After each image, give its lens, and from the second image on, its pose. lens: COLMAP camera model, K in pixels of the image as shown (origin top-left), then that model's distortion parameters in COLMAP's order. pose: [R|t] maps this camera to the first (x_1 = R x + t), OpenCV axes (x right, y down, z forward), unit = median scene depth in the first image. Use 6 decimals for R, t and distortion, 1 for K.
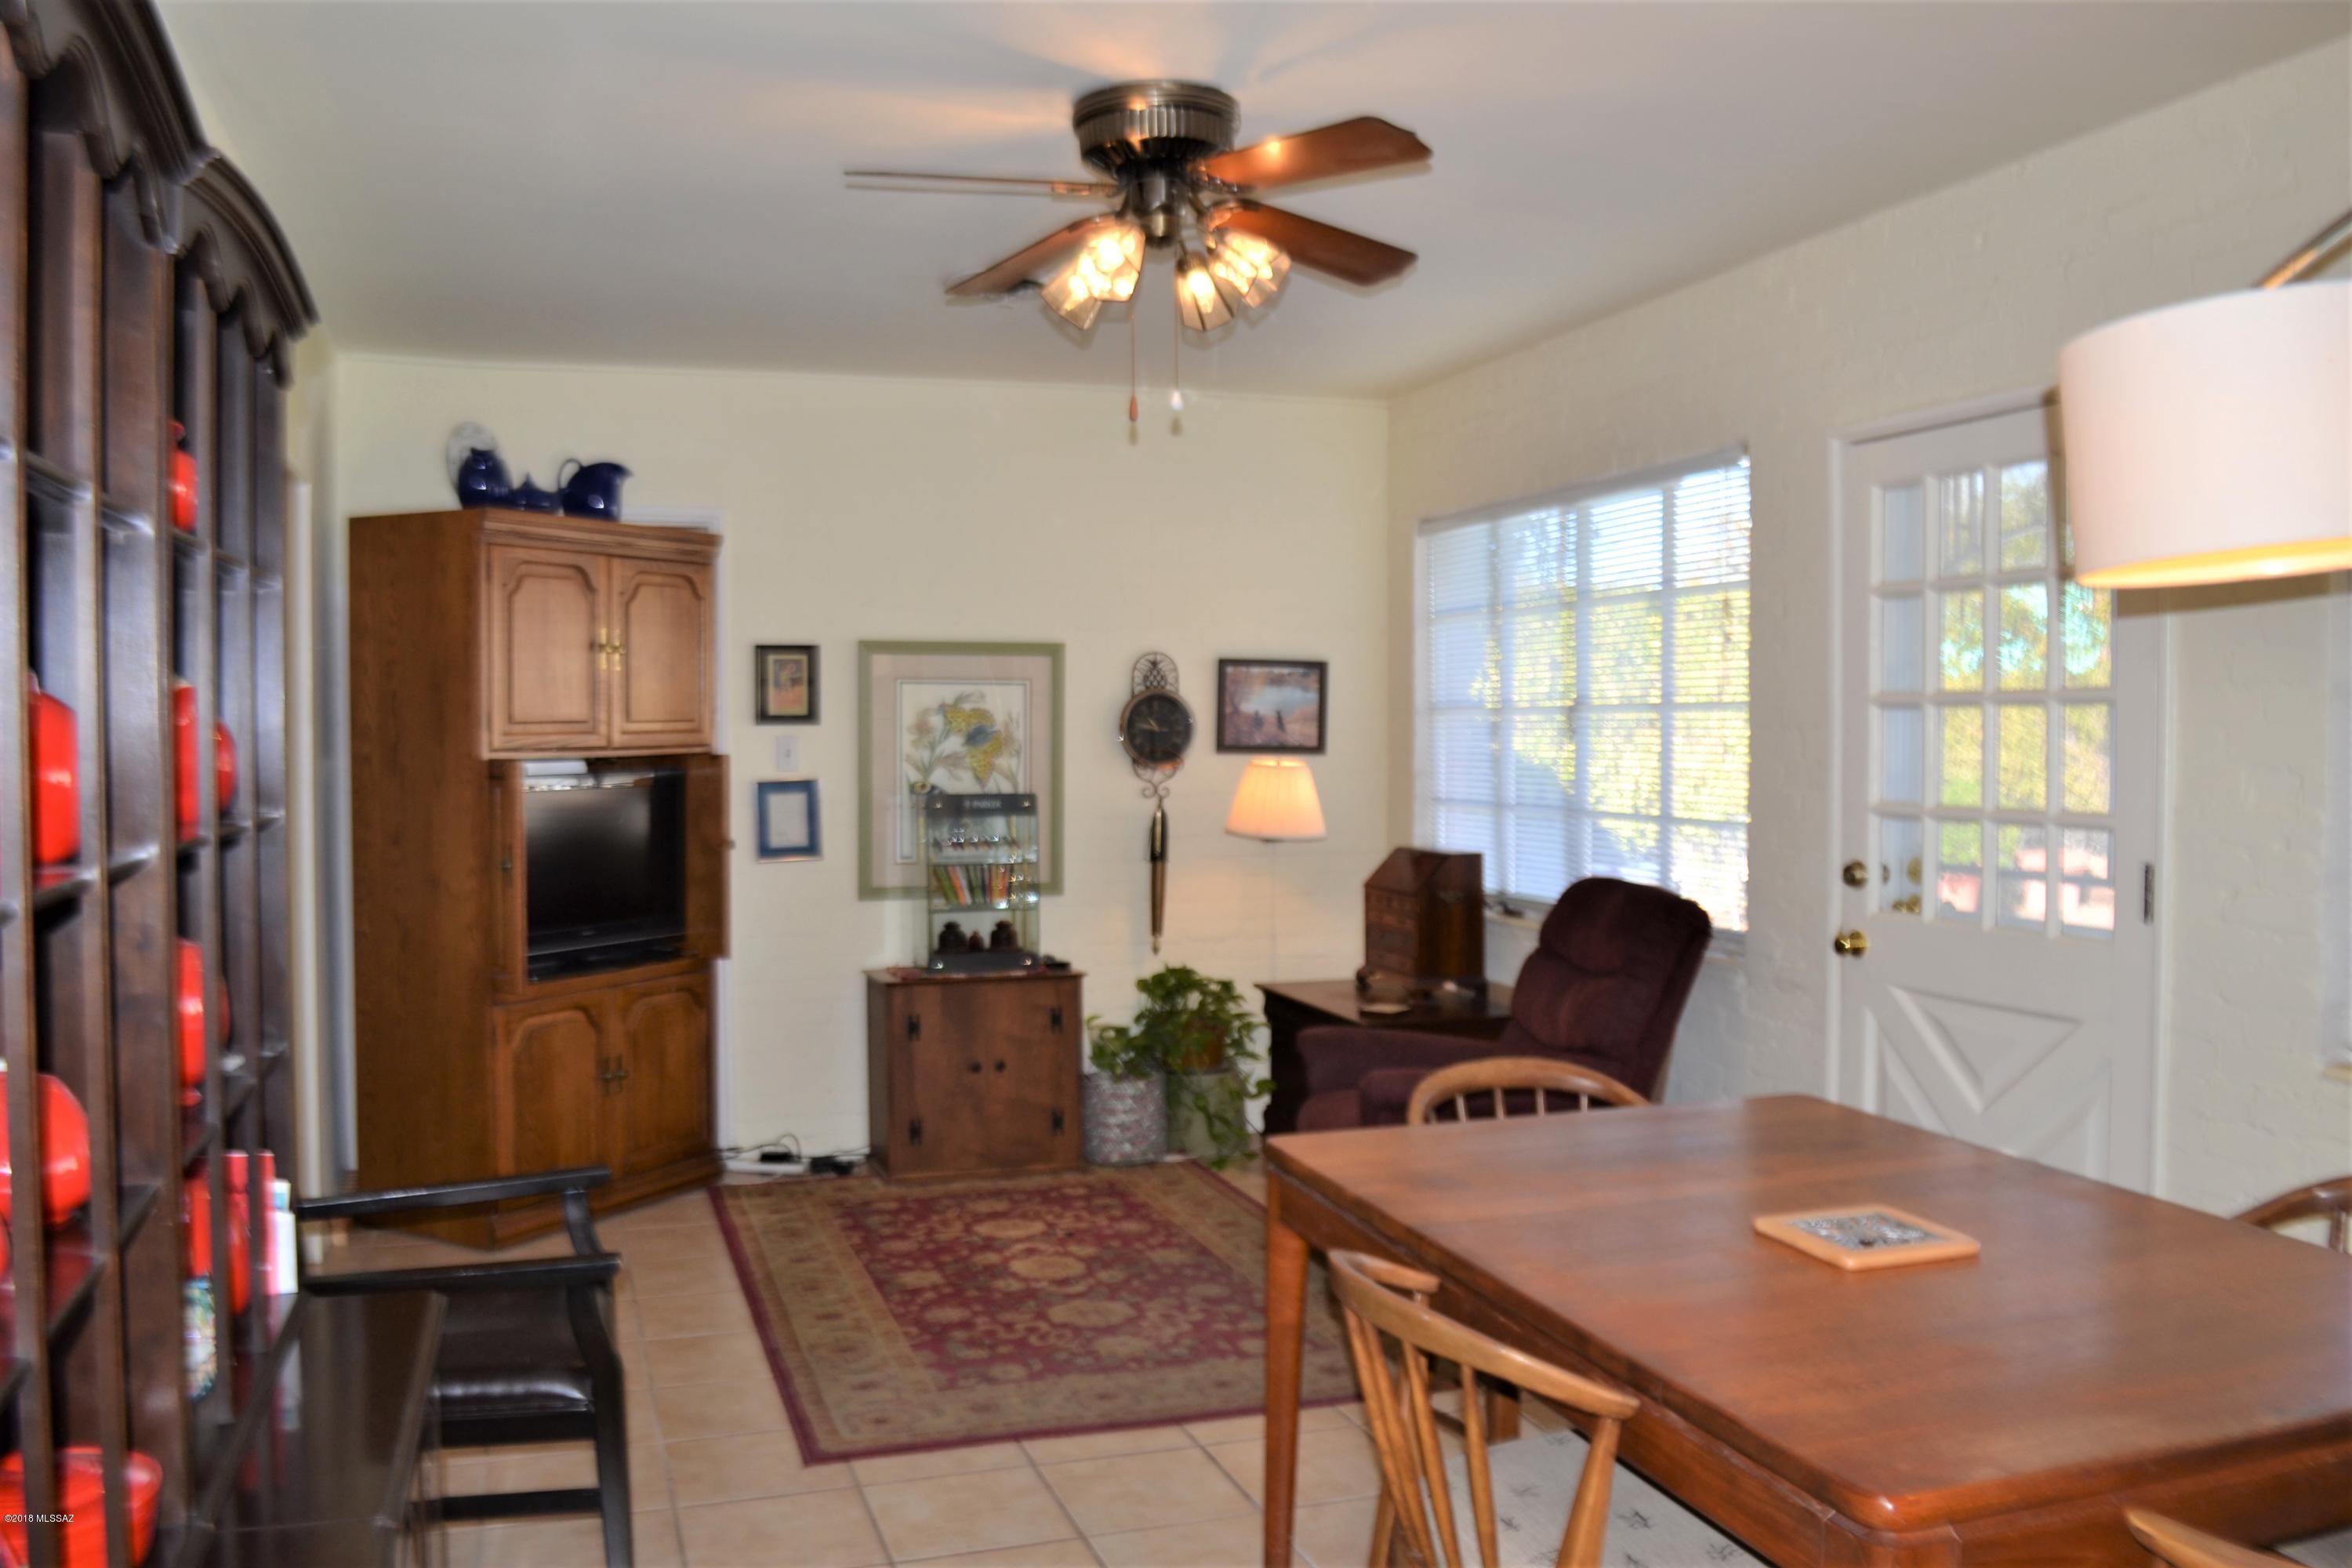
lens RADIAL K [[1987.2, 0, 1176.0], [0, 1987.2, 784.0], [0, 0, 1]] dist [0.001497, -0.003488]
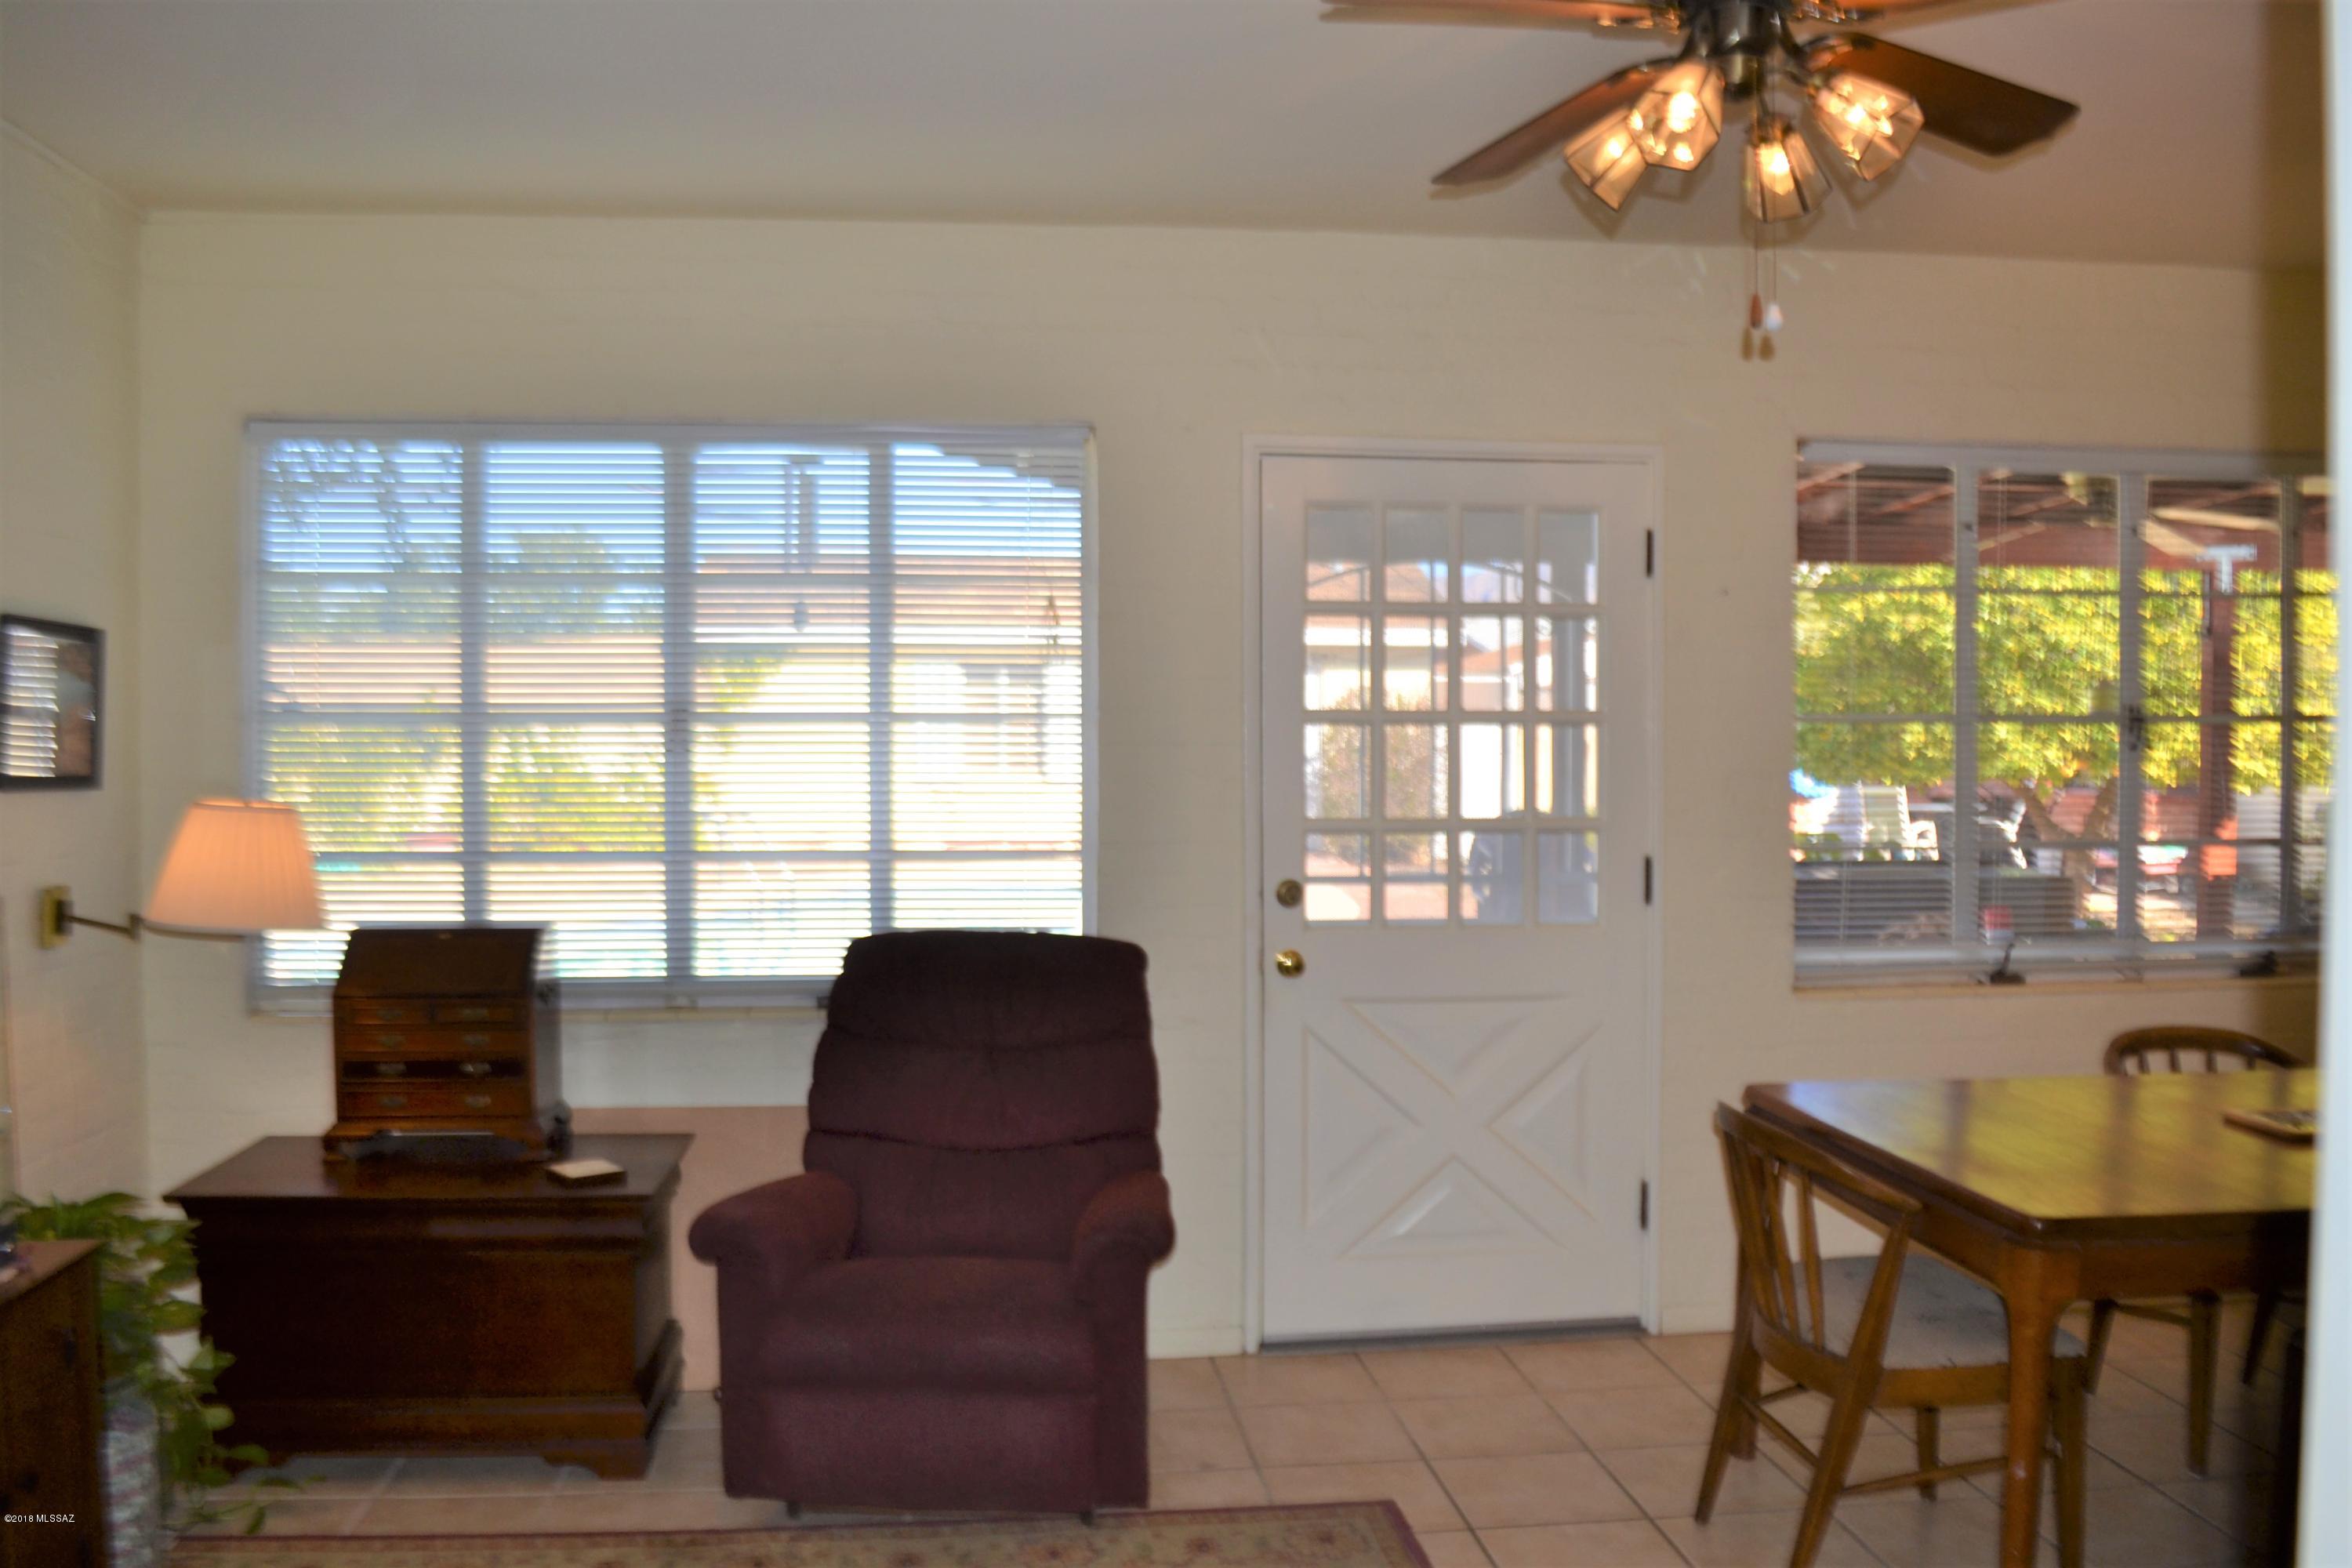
lens RADIAL K [[1987.2, 0, 1176.0], [0, 1987.2, 784.0], [0, 0, 1]] dist [0.001497, -0.003488]
pose [[0.217875, -0.015138, 0.975859, -0.648835], [0.026703, 0.999598, 0.009545, -0.019781], [-0.975611, 0.023978, 0.218192, 0.867445]]
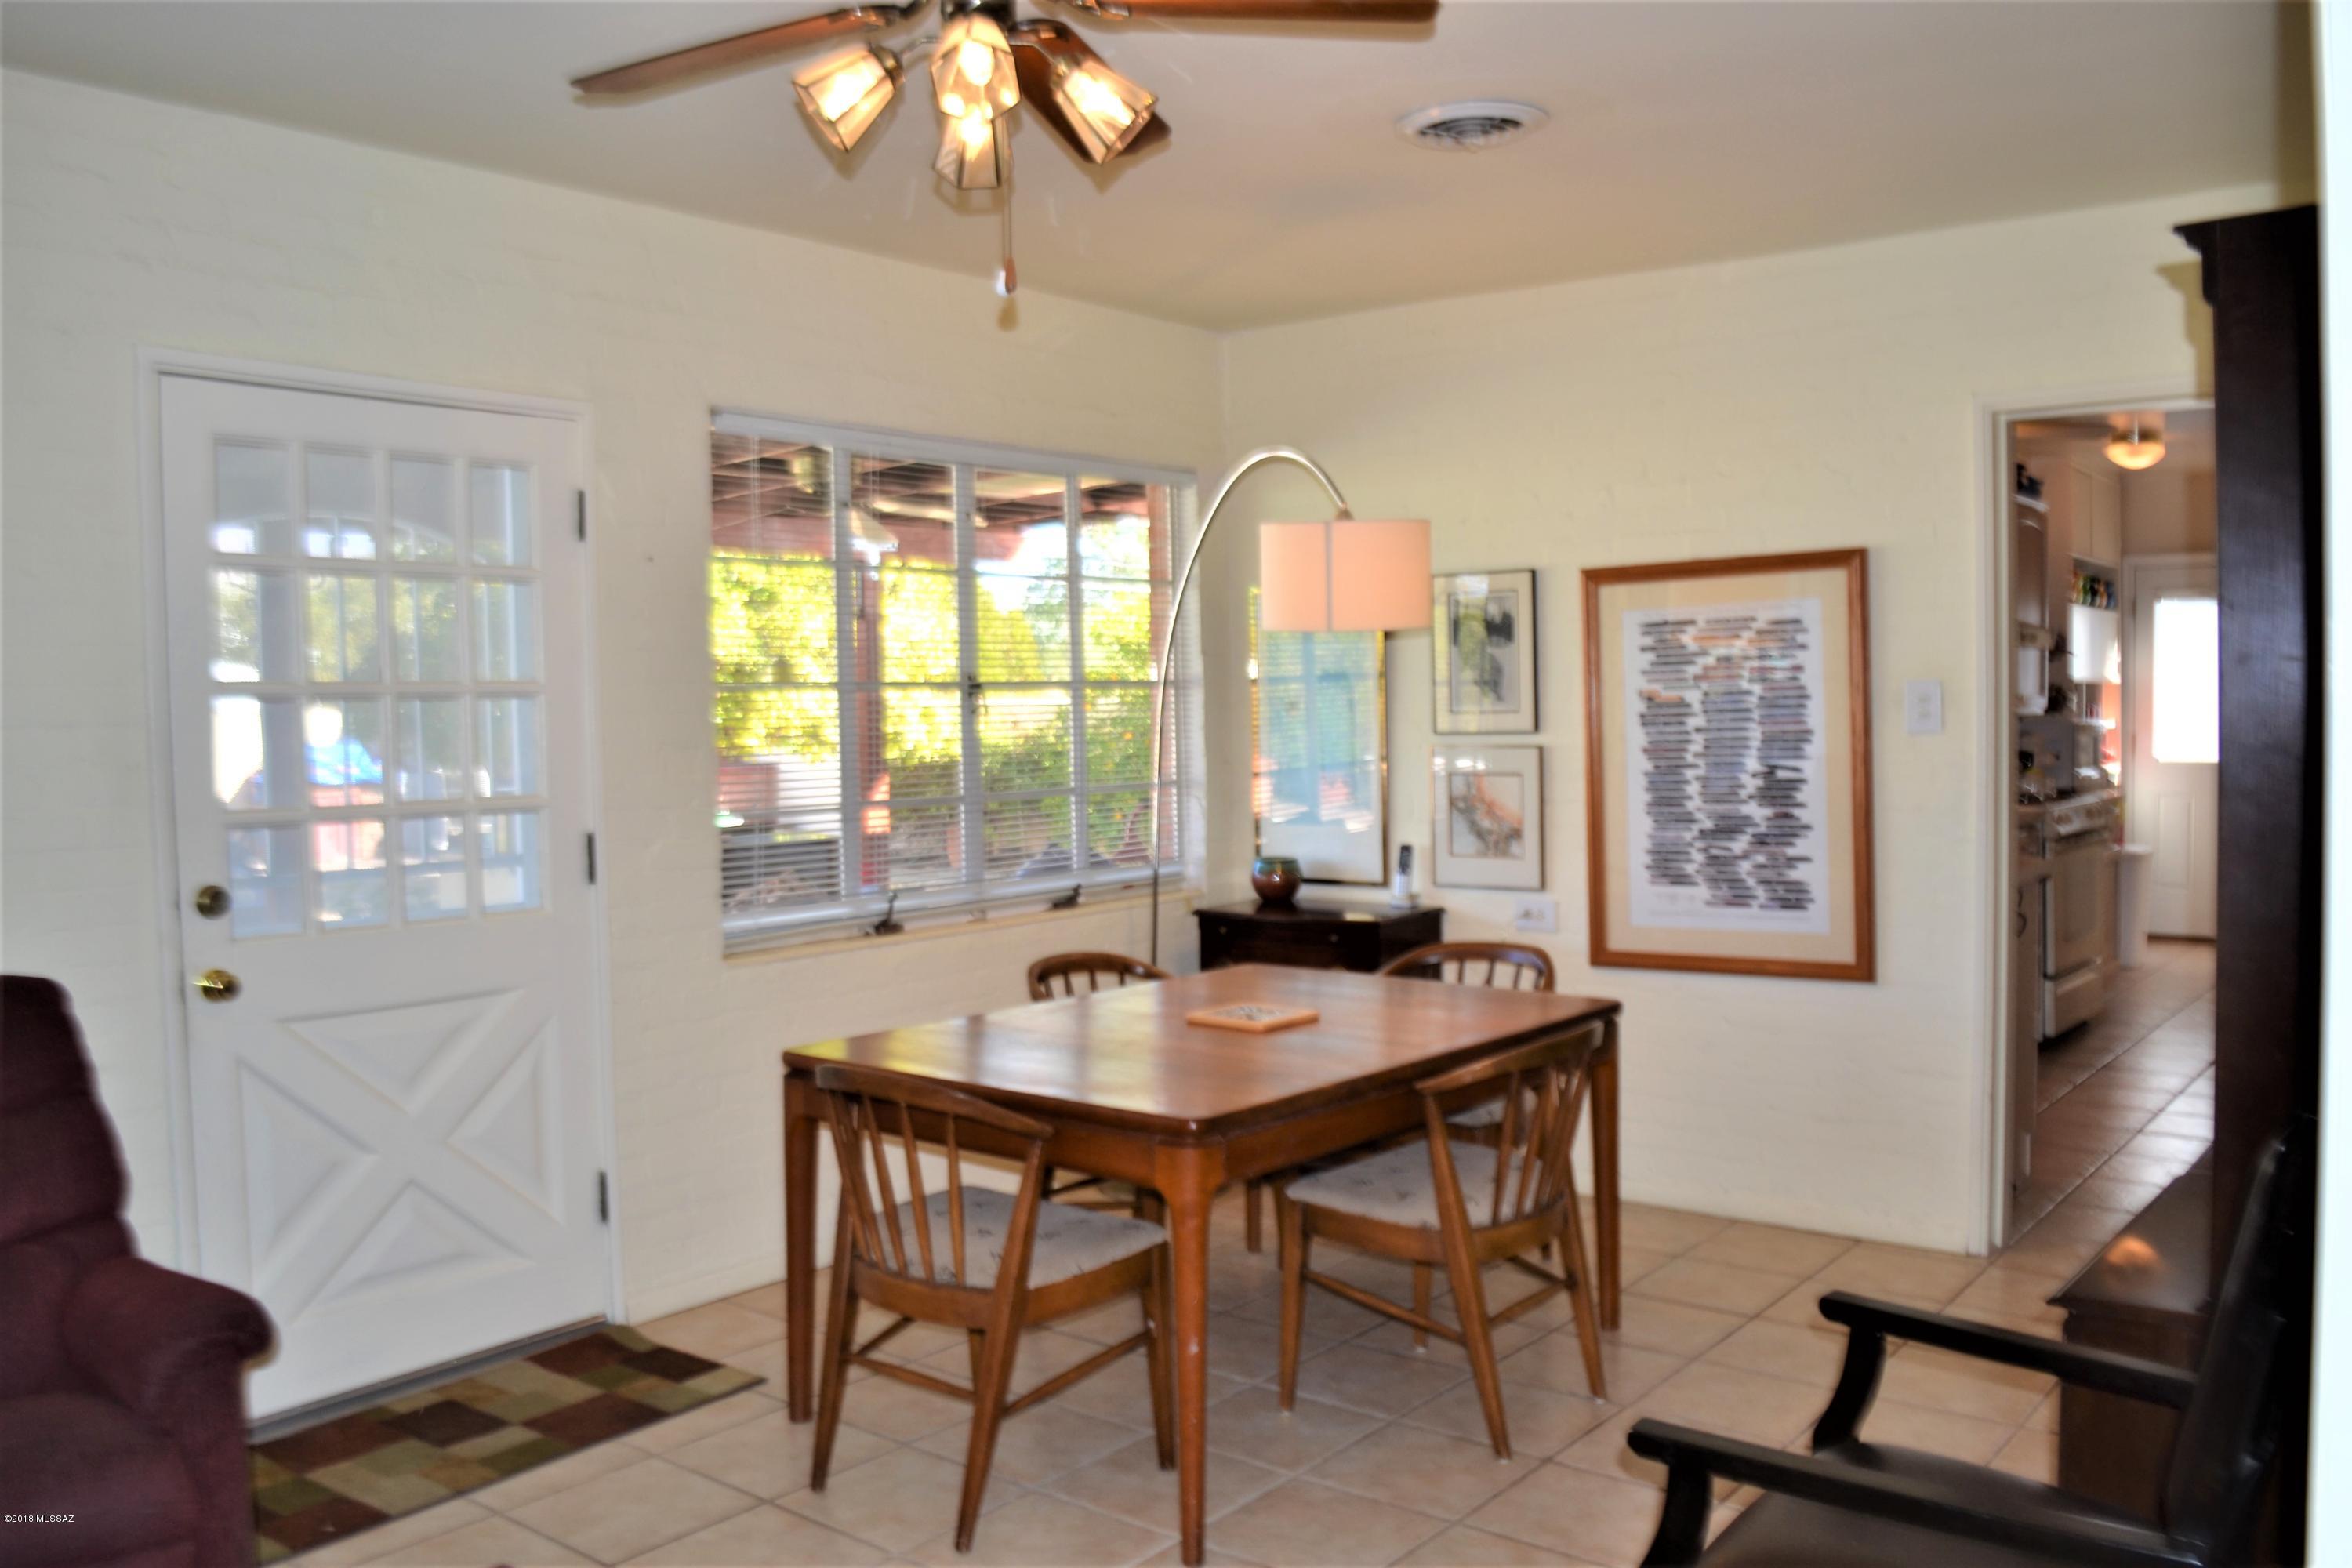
lens RADIAL K [[1987.2, 0, 1176.0], [0, 1987.2, 784.0], [0, 0, 1]] dist [0.001497, -0.003488]
pose [[-0.489287, -0.015745, 0.871981, -0.587685], [0.050895, 0.997618, 0.046572, -0.021370], [-0.870637, 0.067167, -0.487320, 1.084980]]
